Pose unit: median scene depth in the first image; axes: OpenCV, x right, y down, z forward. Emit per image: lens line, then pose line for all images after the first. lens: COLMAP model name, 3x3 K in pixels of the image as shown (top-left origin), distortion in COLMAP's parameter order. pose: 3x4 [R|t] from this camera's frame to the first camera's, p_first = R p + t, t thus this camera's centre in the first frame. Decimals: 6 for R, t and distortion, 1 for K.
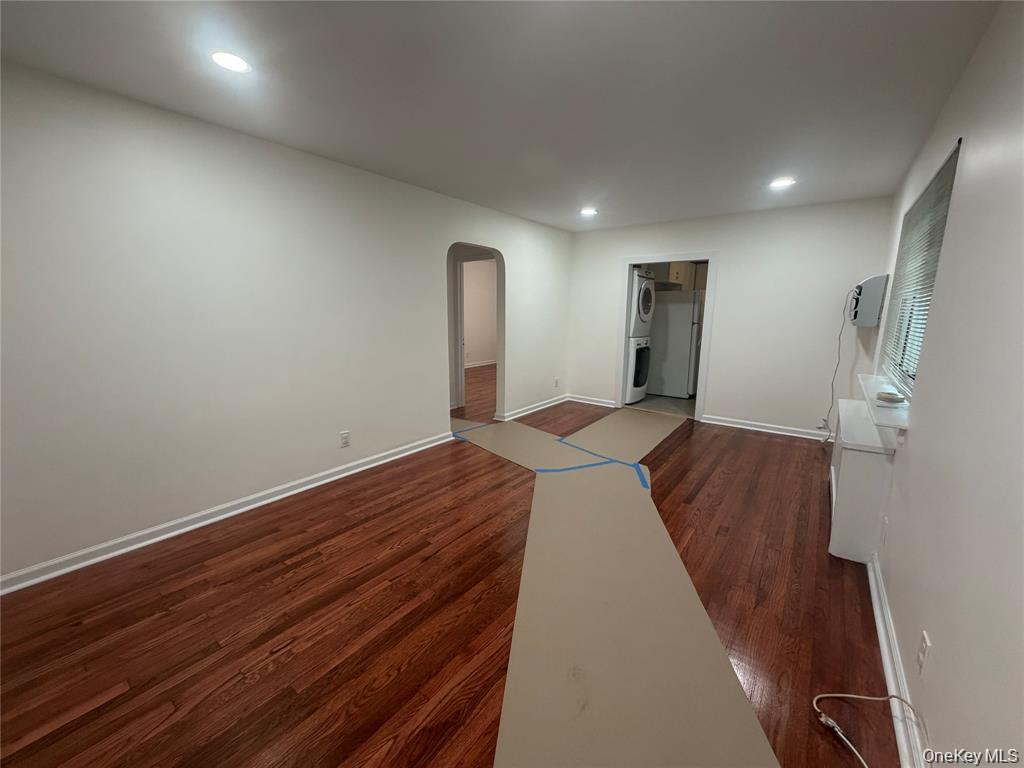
lens RADIAL K [[404.2, 0, 512.0], [0, 404.2, 384.0], [0, 0, 1]] dist [0.001027, 0.000001]
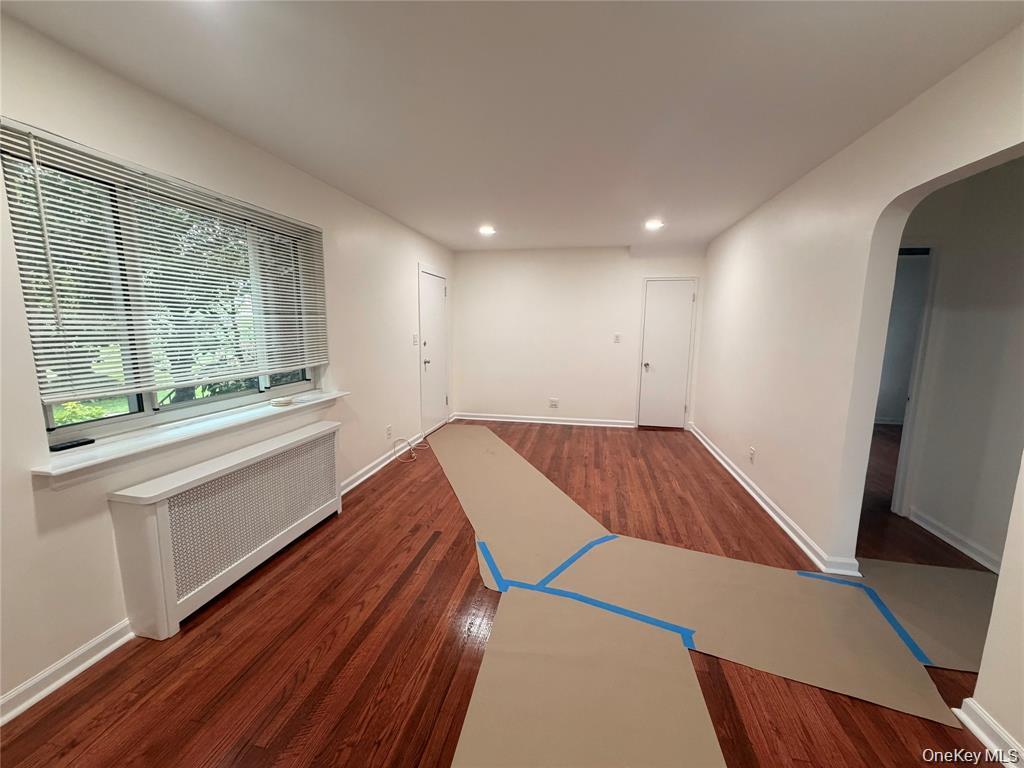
lens RADIAL K [[404.2, 0, 512.0], [0, 404.2, 384.0], [0, 0, 1]] dist [0.001027, 0.000001]
pose [[-0.894886, 0.048067, -0.443699, 0.647412], [-0.099385, 0.947756, 0.303119, -0.318376], [0.435088, 0.315354, -0.843357, 1.674509]]
